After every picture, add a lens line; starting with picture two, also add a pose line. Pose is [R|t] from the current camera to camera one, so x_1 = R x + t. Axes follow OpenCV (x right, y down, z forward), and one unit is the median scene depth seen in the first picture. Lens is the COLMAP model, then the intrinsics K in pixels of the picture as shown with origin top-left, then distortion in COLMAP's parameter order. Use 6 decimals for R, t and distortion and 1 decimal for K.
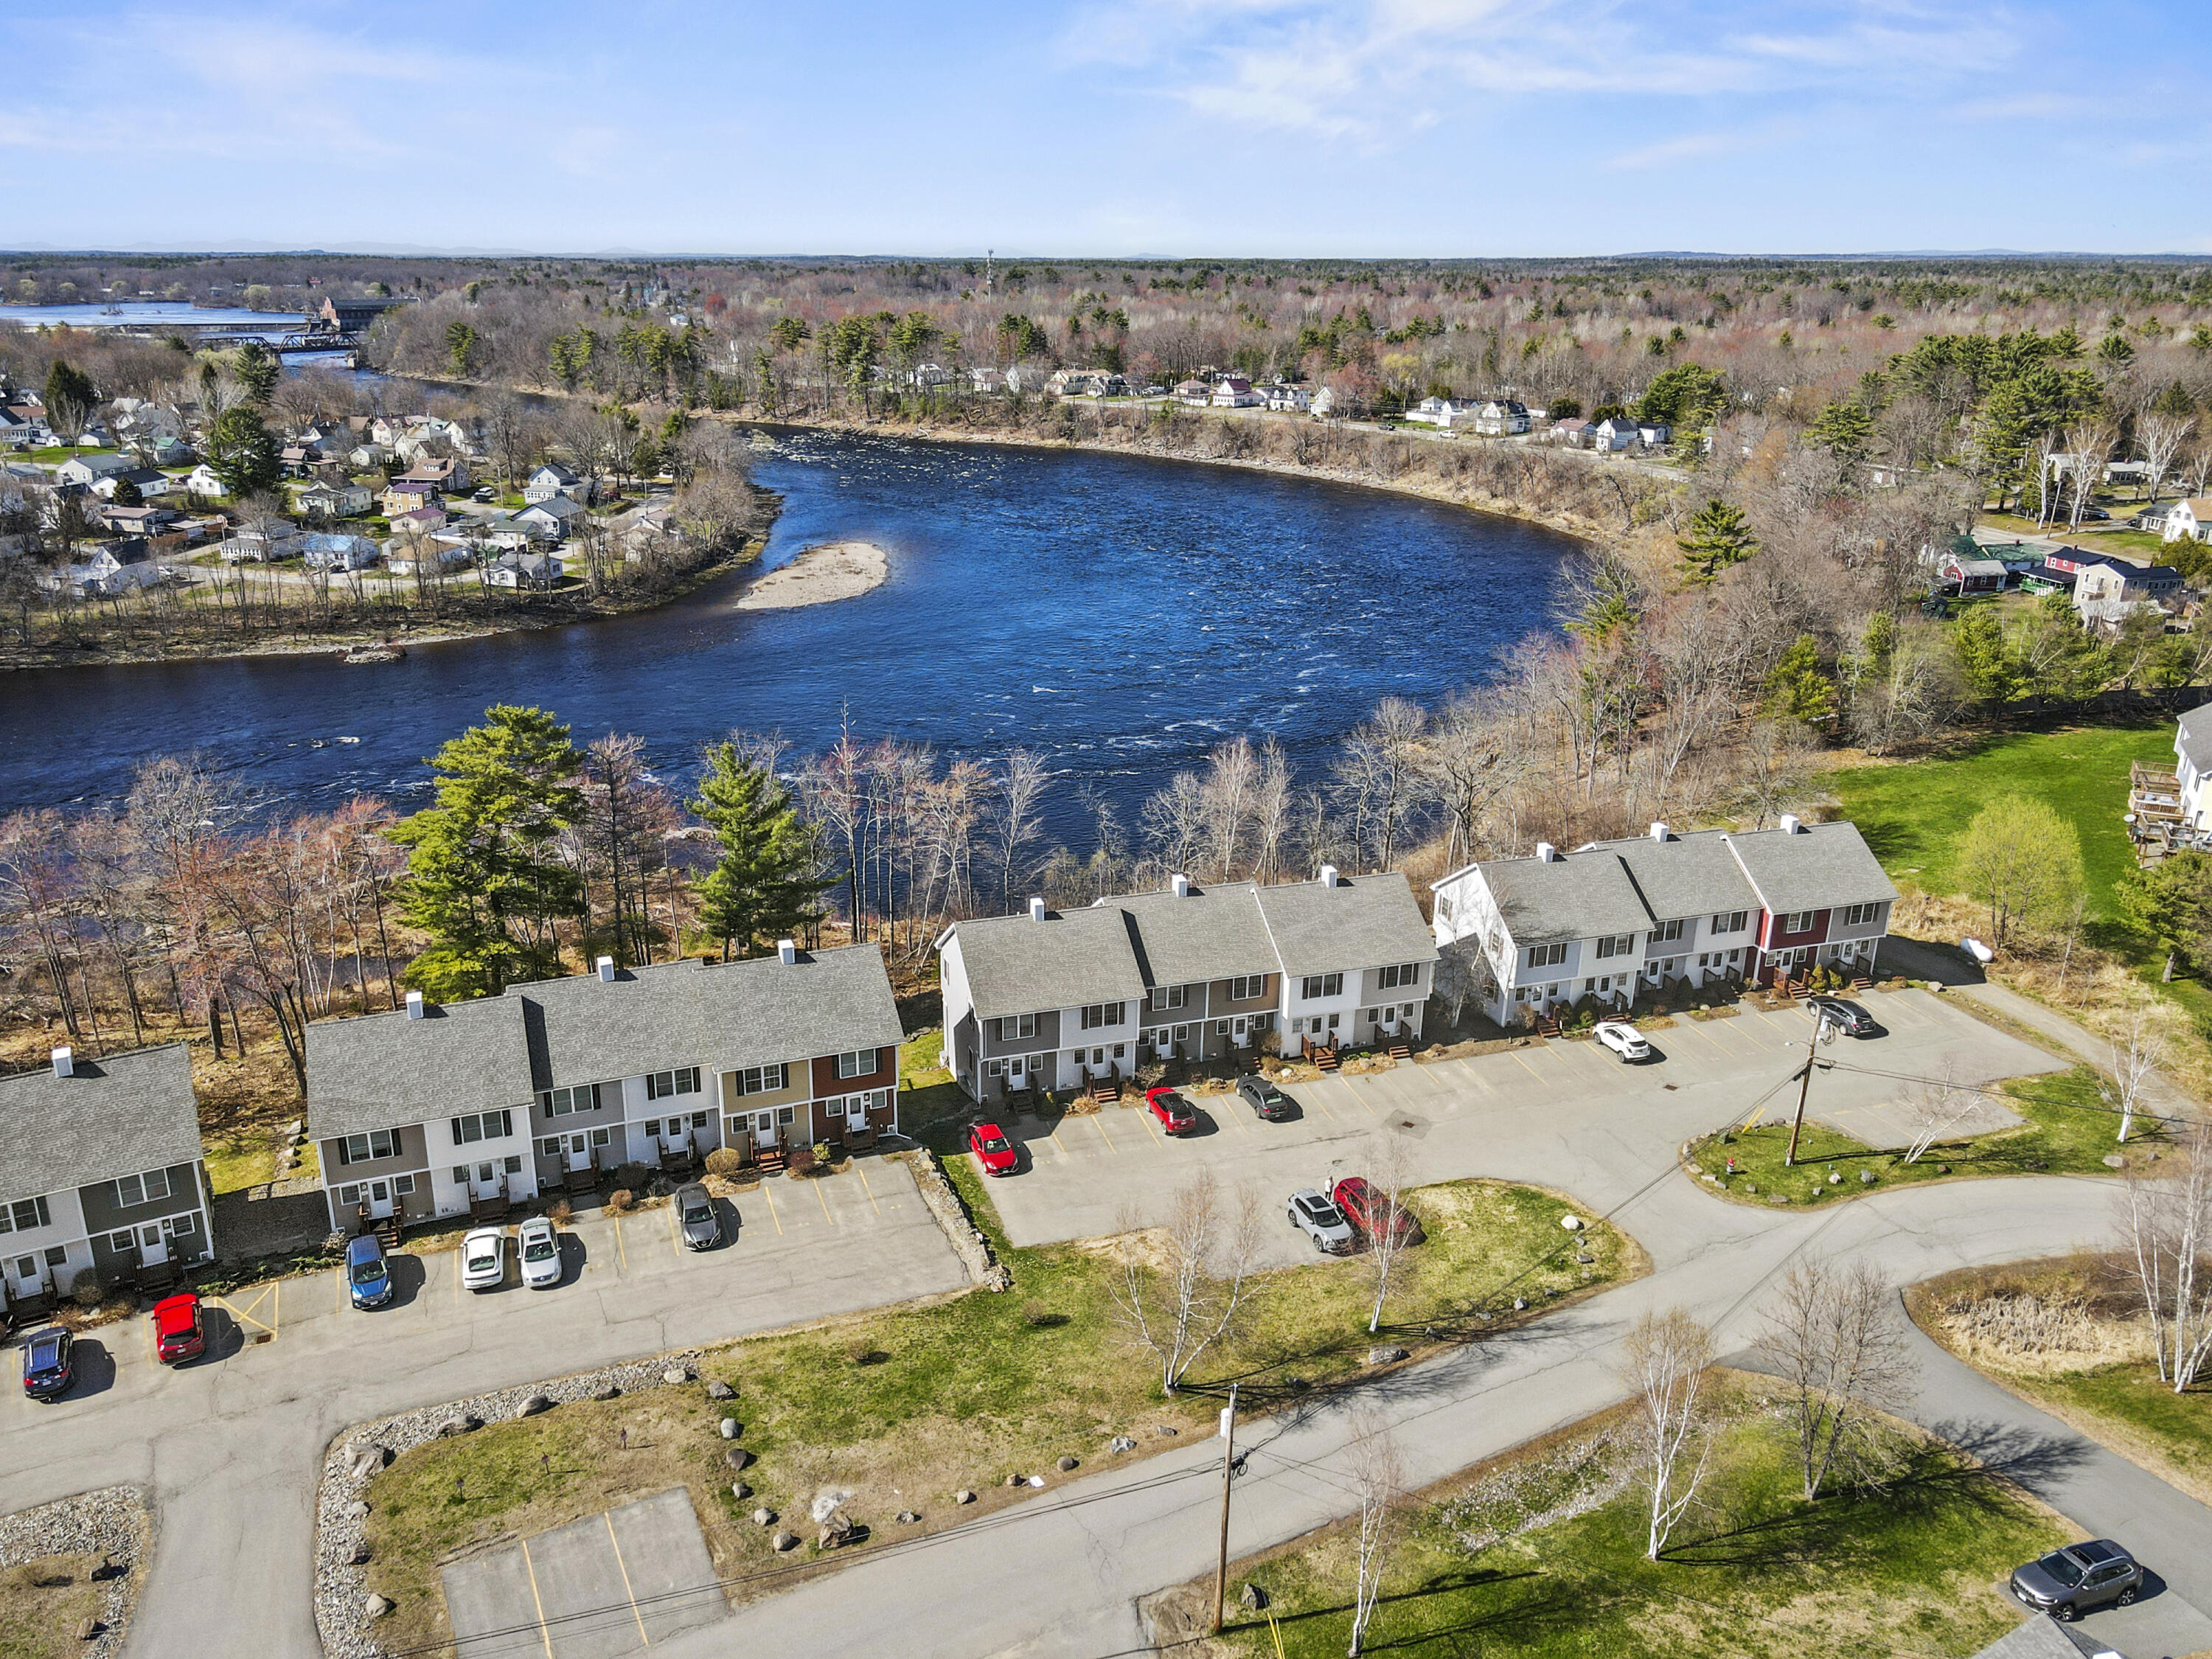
lens RADIAL K [[1612.1, 0, 1106.0], [0, 1612.1, 829.5], [0, 0, 1]] dist [0.014892, 0.004460]
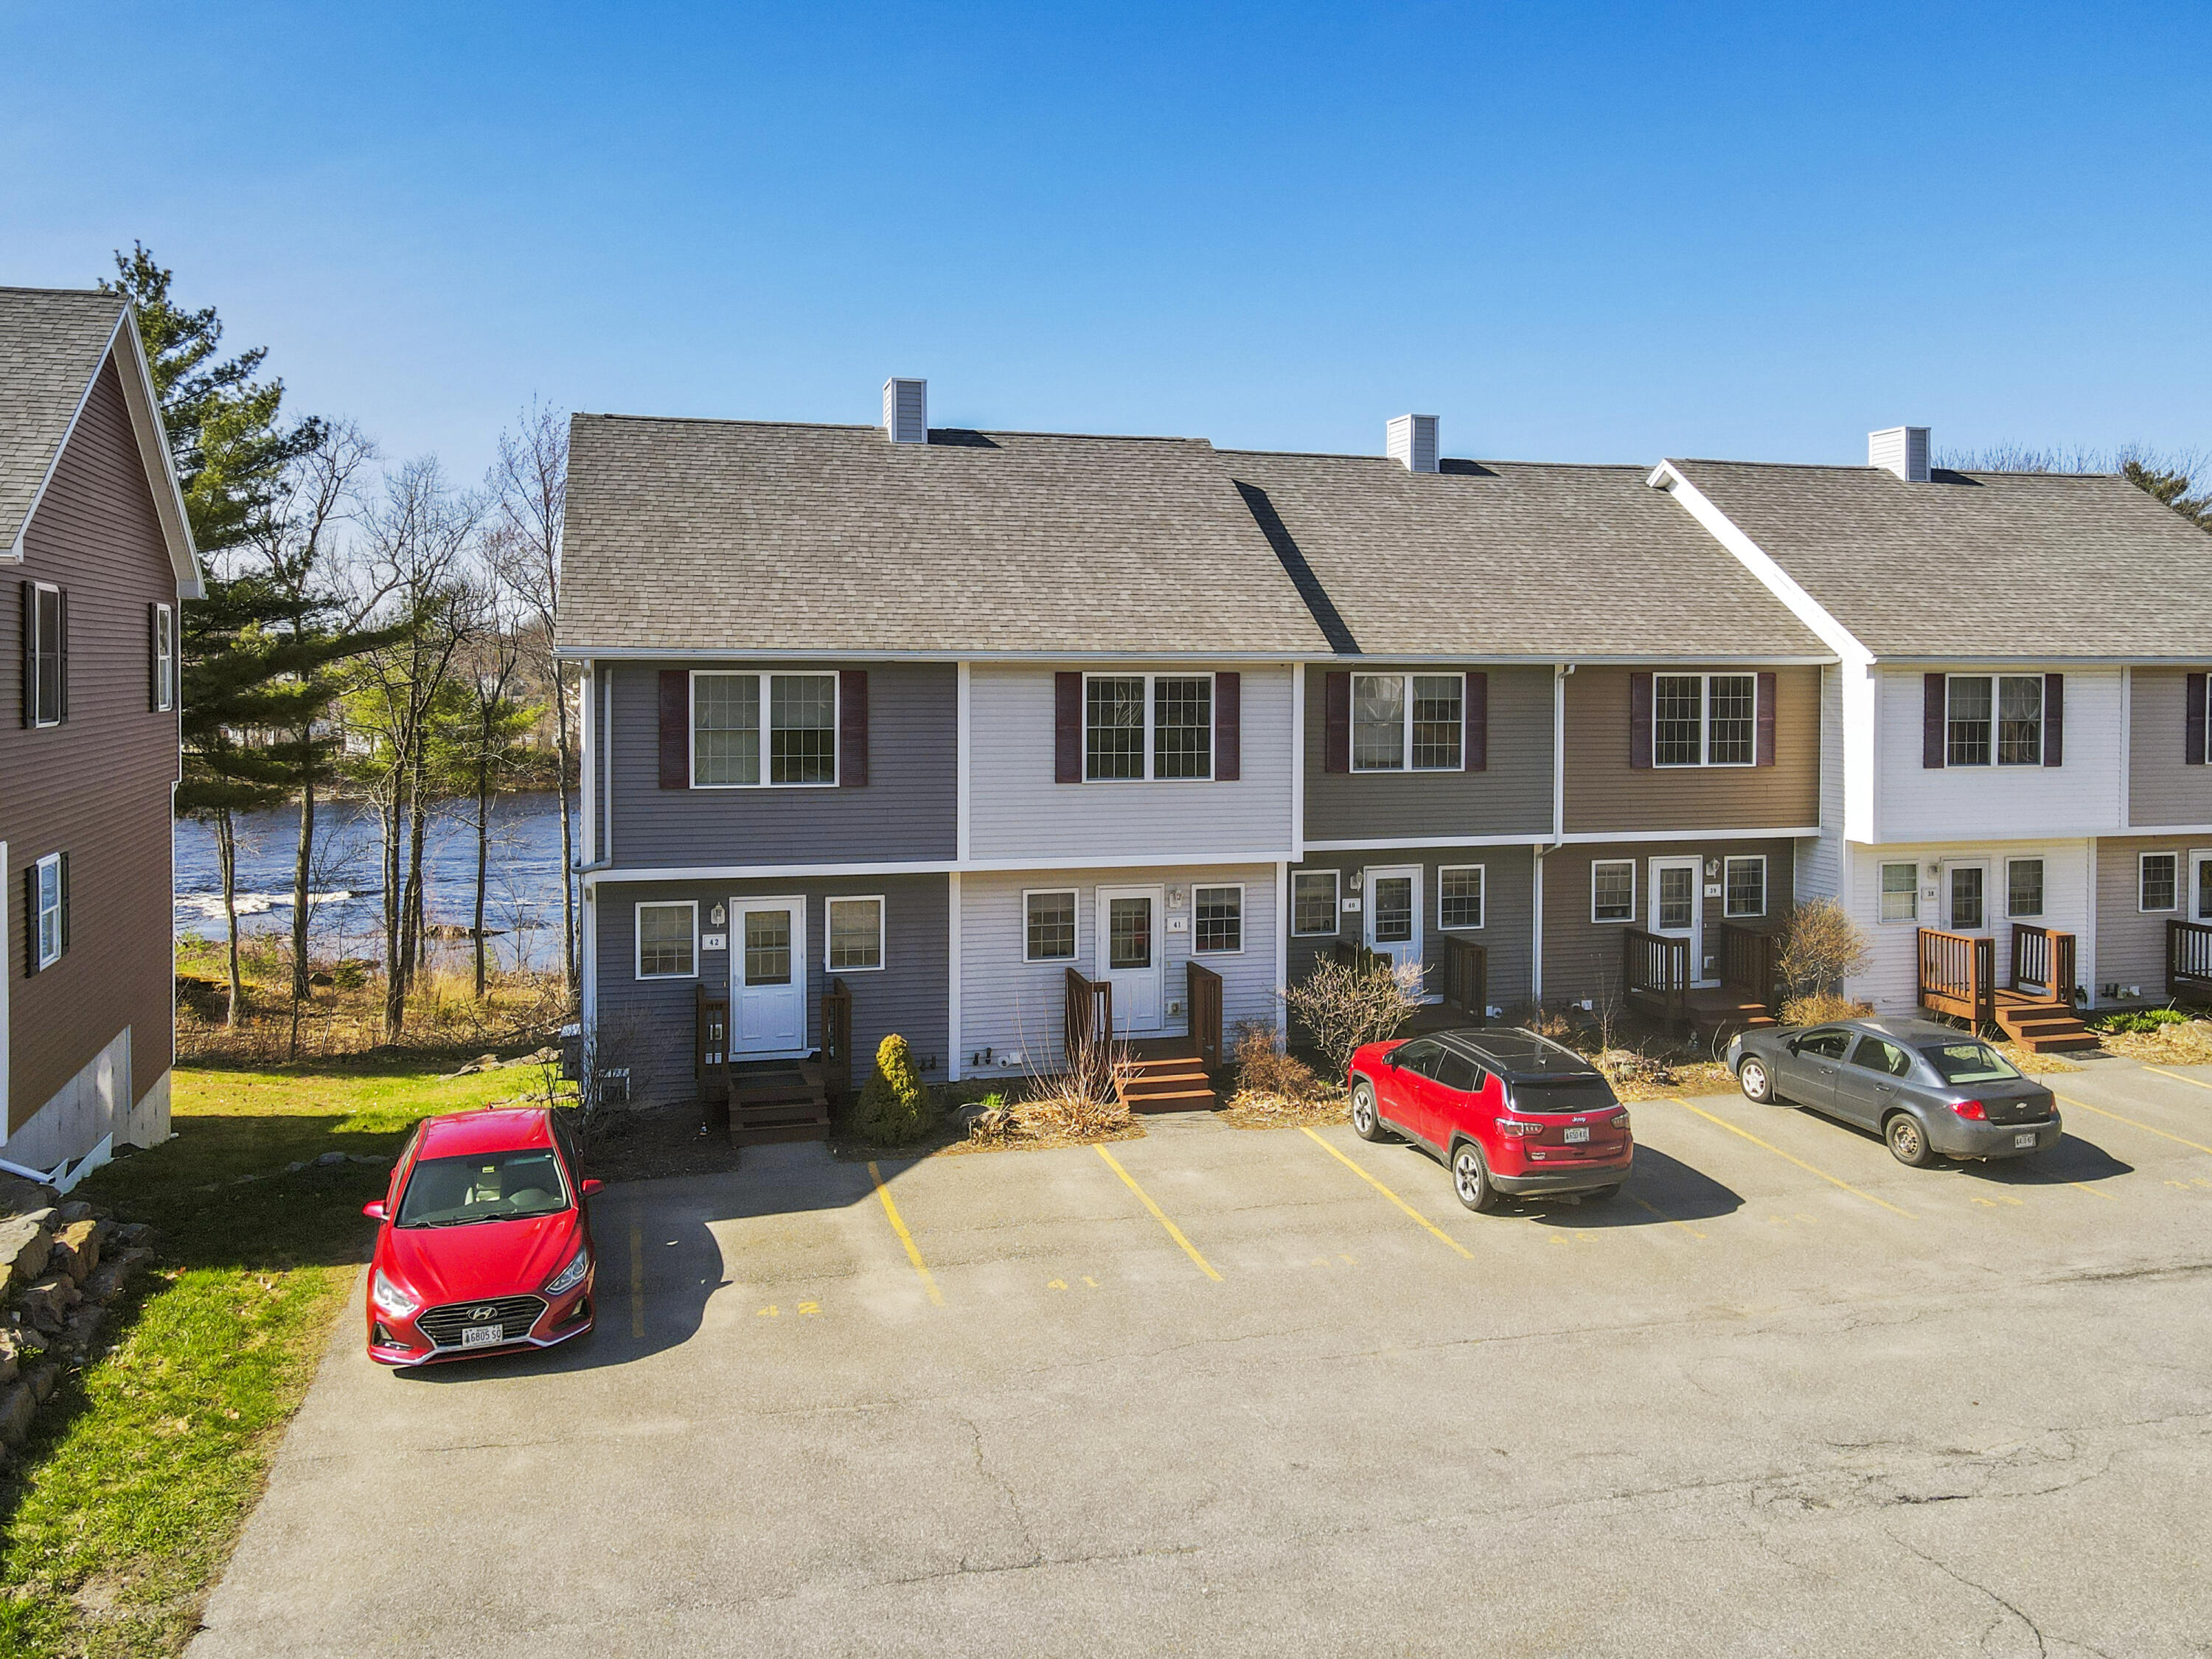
lens RADIAL K [[1612.1, 0, 1106.0], [0, 1612.1, 829.5], [0, 0, 1]] dist [0.014892, 0.004460]
pose [[0.999154, -0.022296, -0.034549, -0.000110], [0.011306, 0.956808, -0.290502, 0.196900], [0.039534, 0.289866, 0.956250, 0.783668]]
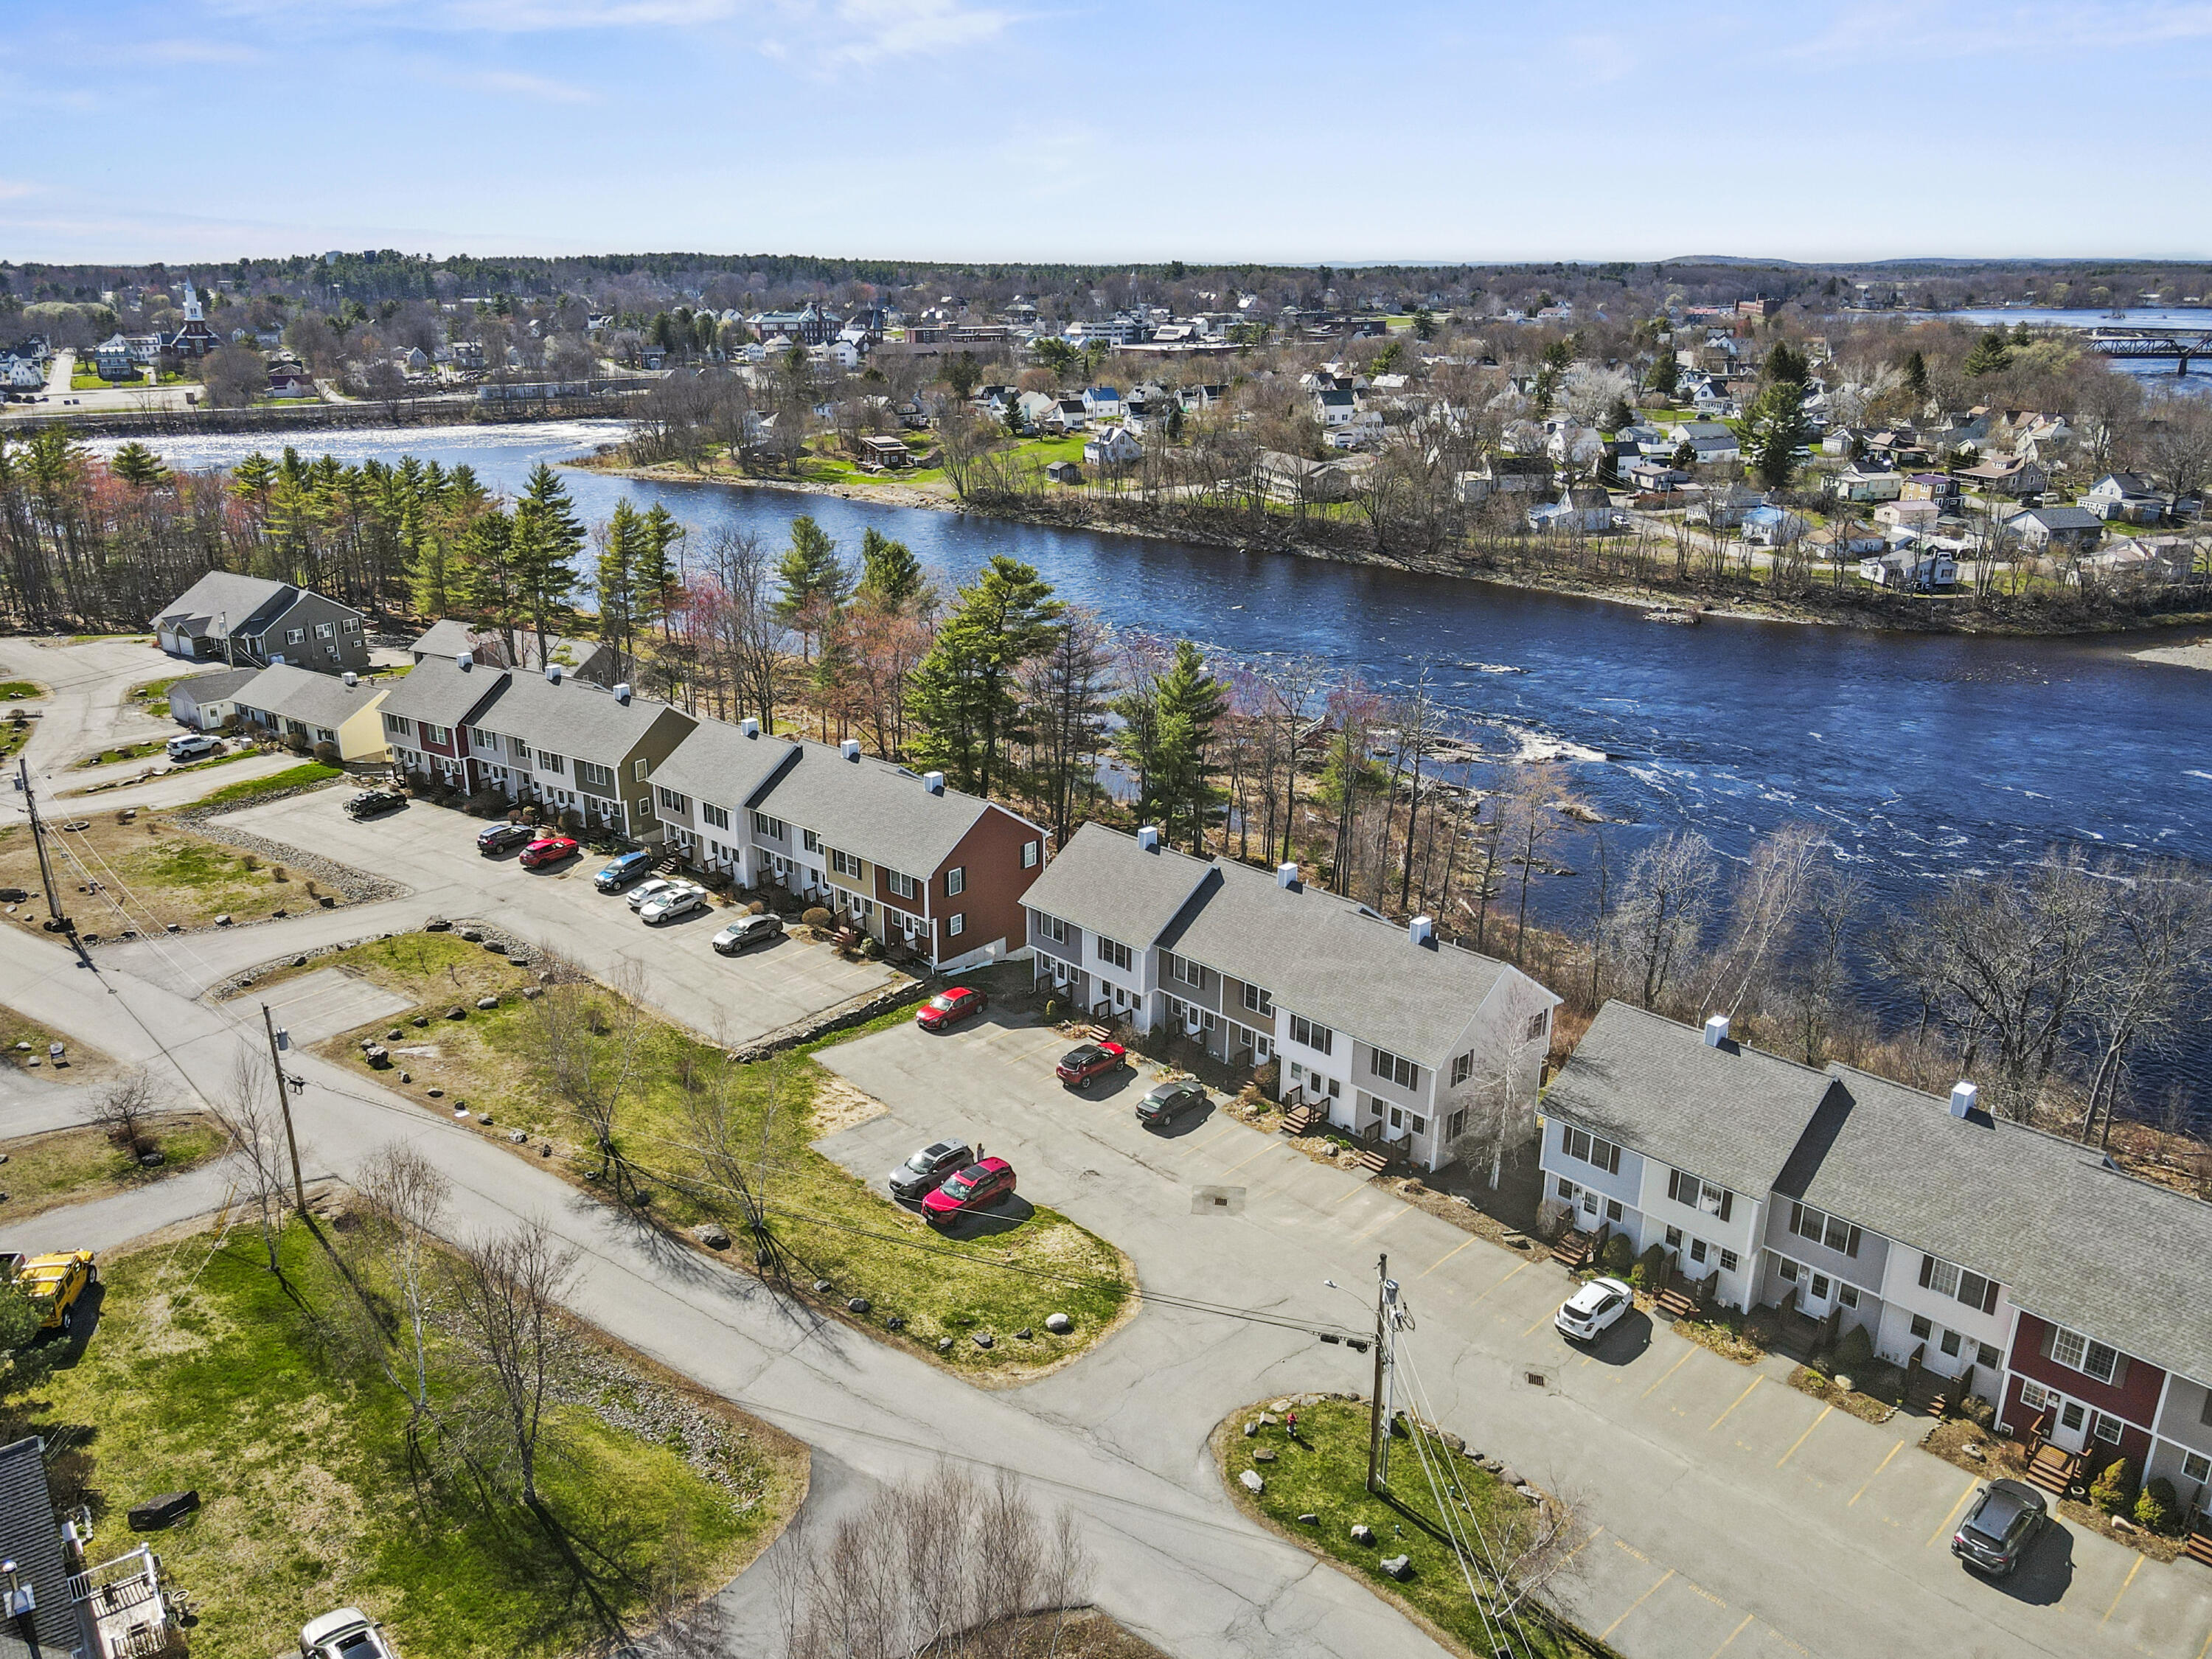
lens RADIAL K [[1612.1, 0, 1106.0], [0, 1612.1, 829.5], [0, 0, 1]] dist [0.014892, 0.004460]
pose [[0.439523, 0.263619, -0.858676, 0.774094], [-0.336379, 0.934705, 0.114781, -0.054321], [0.832867, 0.238392, 0.499501, 0.521652]]
